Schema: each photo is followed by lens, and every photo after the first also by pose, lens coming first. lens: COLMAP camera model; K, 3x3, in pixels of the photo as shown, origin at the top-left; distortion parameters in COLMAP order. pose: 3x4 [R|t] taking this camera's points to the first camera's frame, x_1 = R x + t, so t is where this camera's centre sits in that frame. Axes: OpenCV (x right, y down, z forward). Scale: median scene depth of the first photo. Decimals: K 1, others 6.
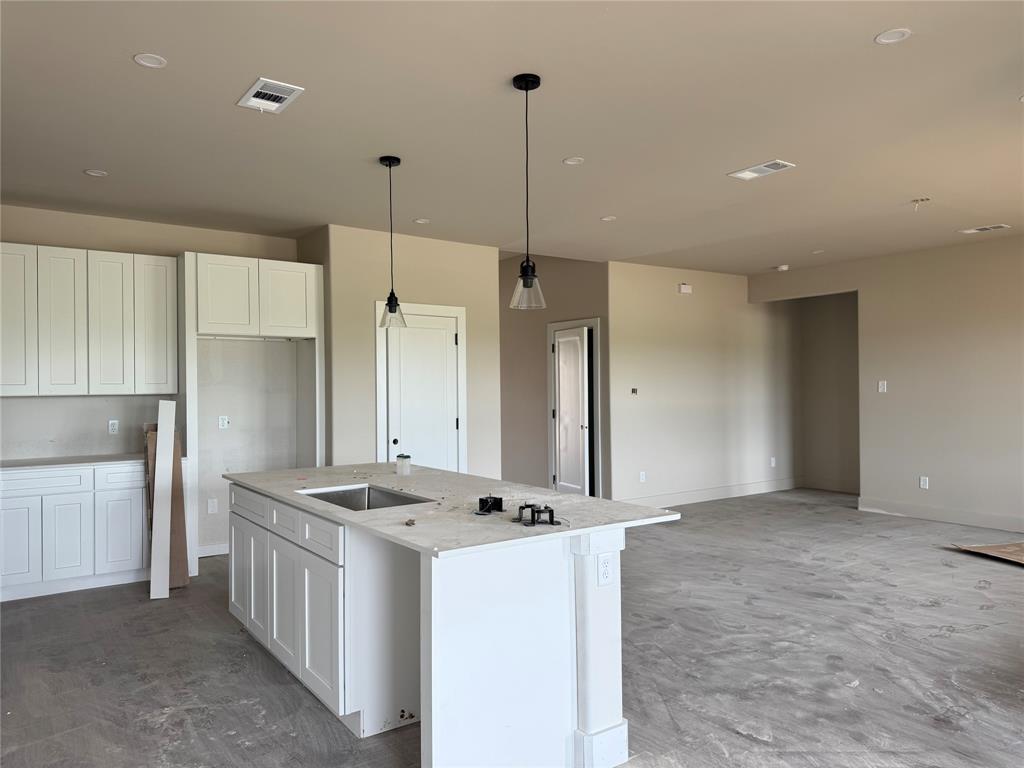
lens RADIAL K [[727.3, 0, 510.6], [0, 727.3, 380.7], [0, 0, 1]] dist [0.038344, -0.039565]
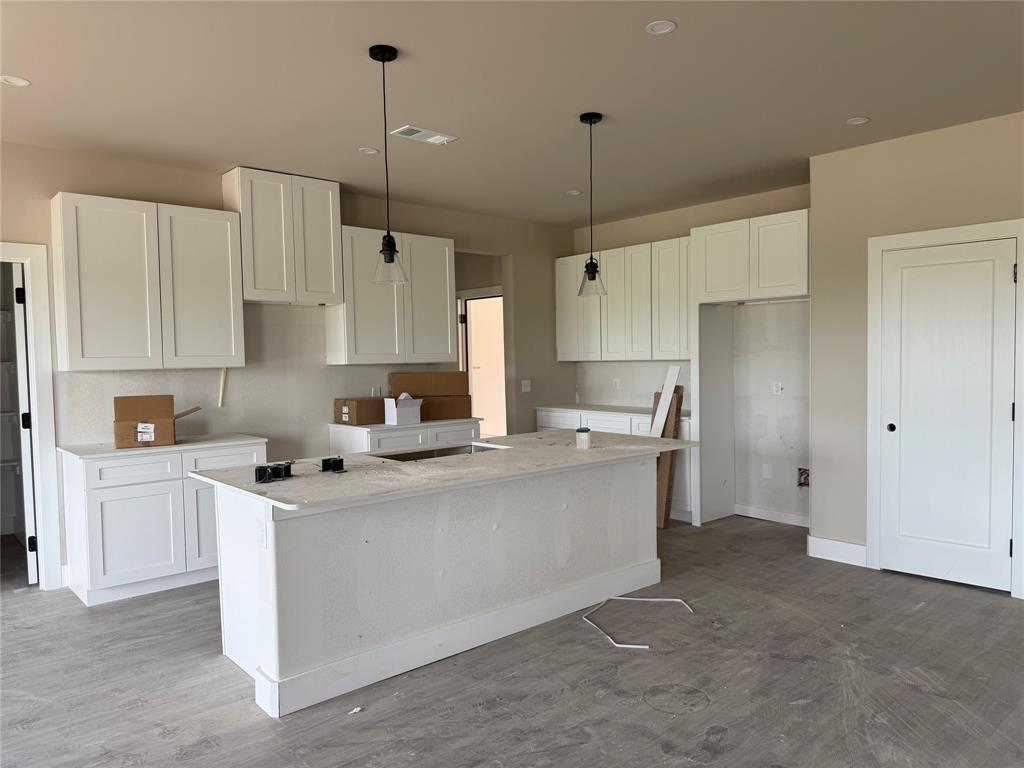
lens RADIAL K [[727.3, 0, 515.2], [0, 727.3, 385.3], [0, 0, 1]] dist [0.038344, -0.039565]
pose [[0.096762, 0.045122, -0.994284, 0.803377], [0.024475, 0.998562, 0.047698, -0.003486], [0.995007, -0.028951, 0.095519, 0.824539]]
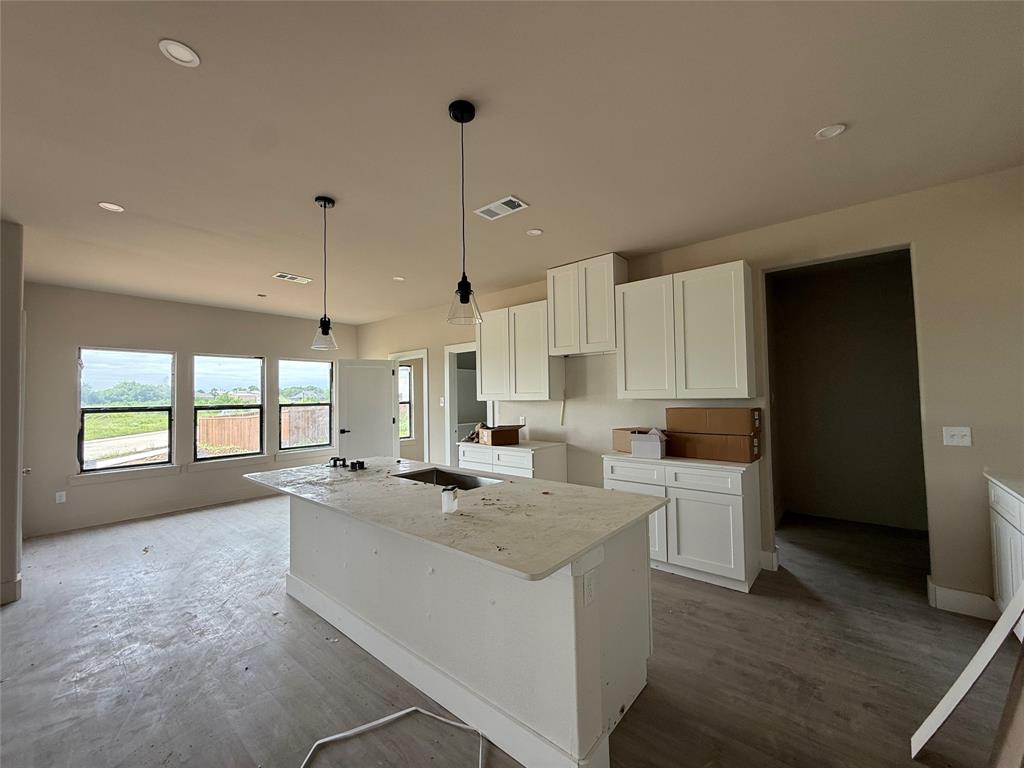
lens RADIAL K [[409.0, 0, 510.7], [0, 409.0, 383.1], [0, 0, 1]] dist [-0.002560, 0.001938]
pose [[-0.966585, 0.015559, -0.255875, -0.090262], [0.026464, 0.998880, -0.039231, 0.007479], [0.254977, -0.044692, -0.965914, 1.438616]]
